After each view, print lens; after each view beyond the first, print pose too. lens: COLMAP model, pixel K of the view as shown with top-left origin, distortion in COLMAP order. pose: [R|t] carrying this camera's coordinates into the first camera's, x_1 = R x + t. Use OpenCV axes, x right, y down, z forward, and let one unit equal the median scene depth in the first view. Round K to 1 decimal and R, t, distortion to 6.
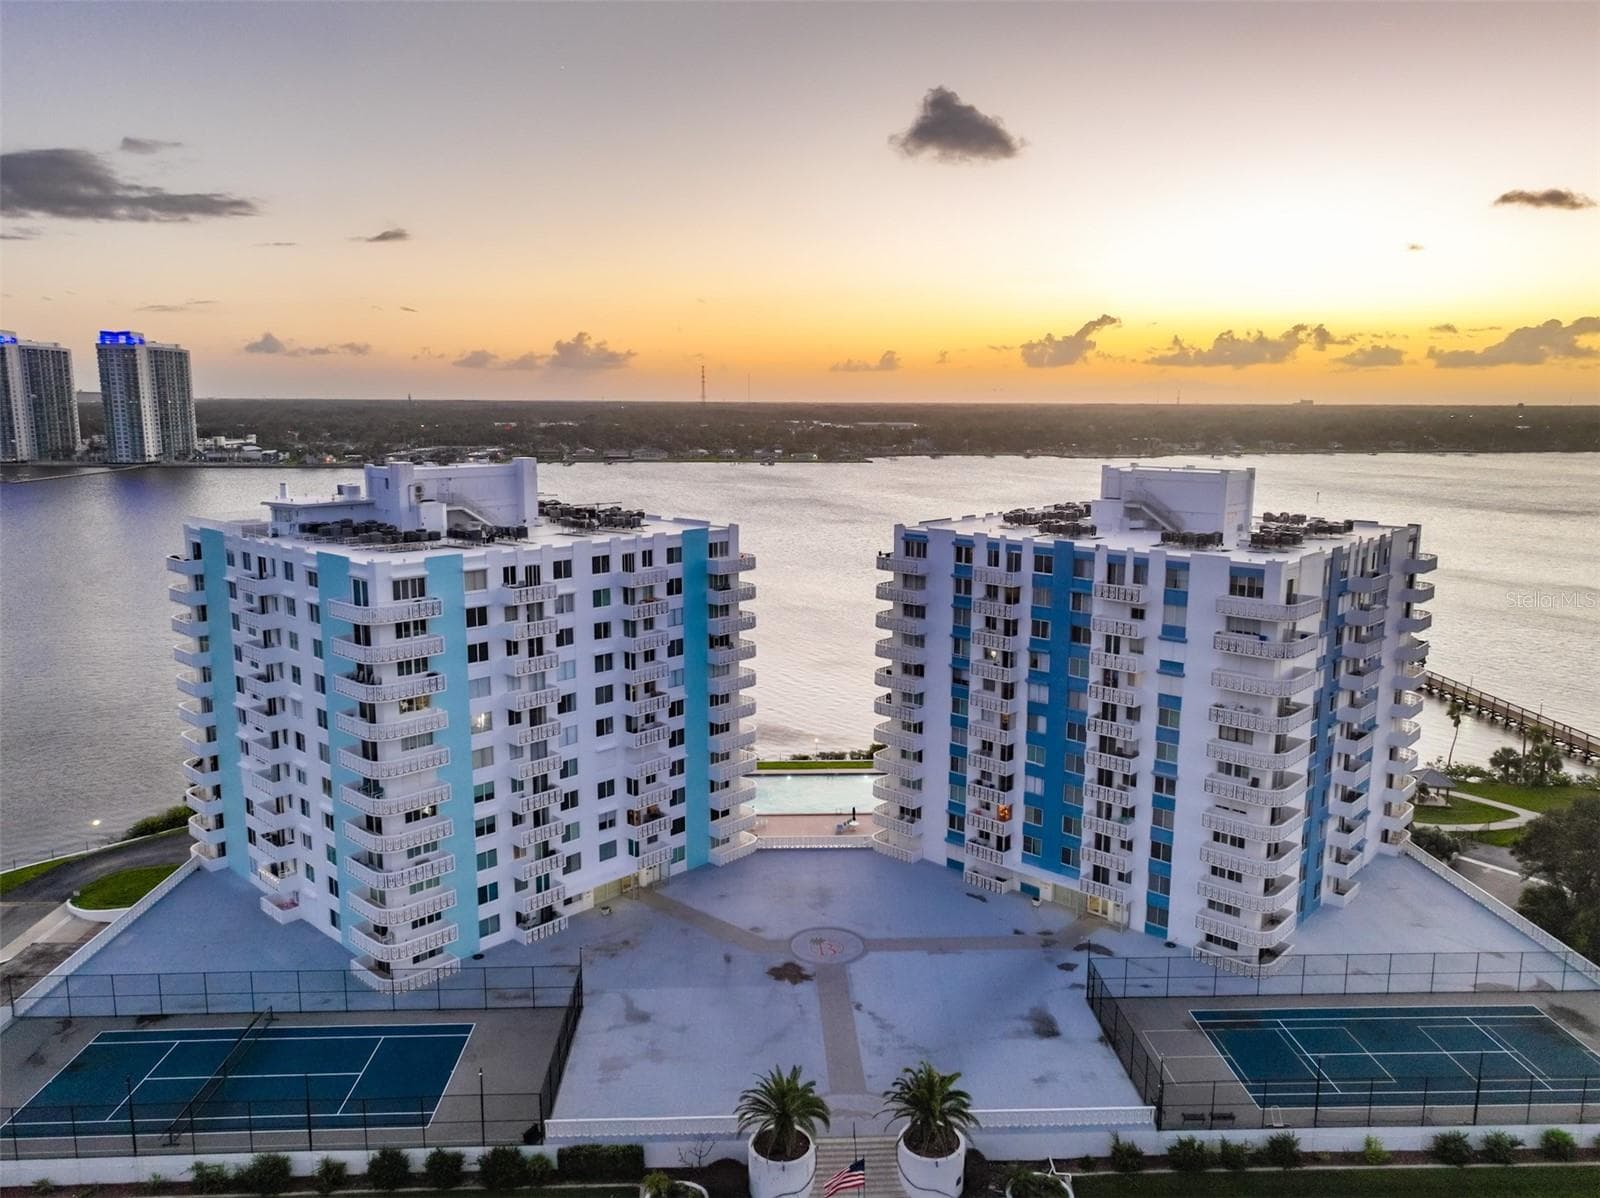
lens RADIAL K [[1144.9, 0, 805.9], [0, 1144.9, 597.2], [0, 0, 1]] dist [0.001307, 0.019036]
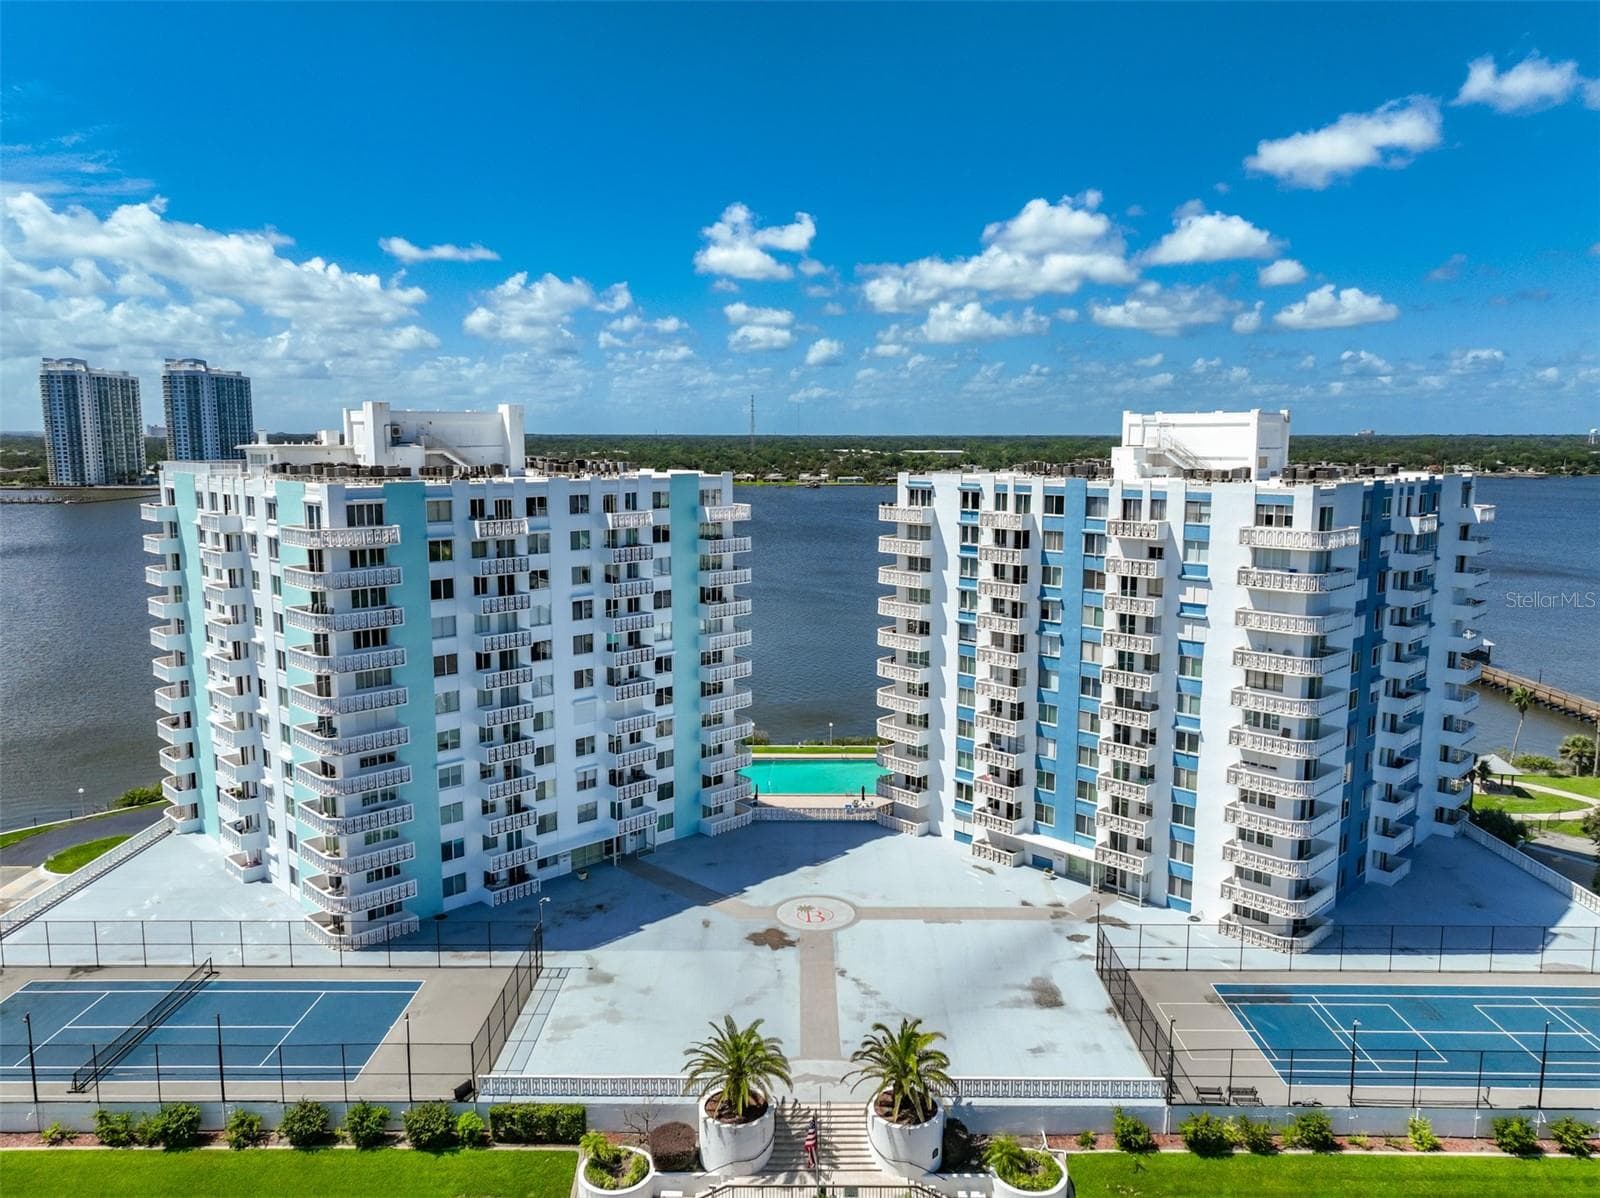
lens RADIAL K [[1144.9, 0, 800.1], [0, 1144.9, 592.6], [0, 0, 1]] dist [0.001307, 0.019036]
pose [[0.998716, 0.001671, -0.050638, 0.051544], [-0.003303, 0.999477, -0.032174, 0.075502], [0.050558, 0.032300, 0.998199, 0.071347]]
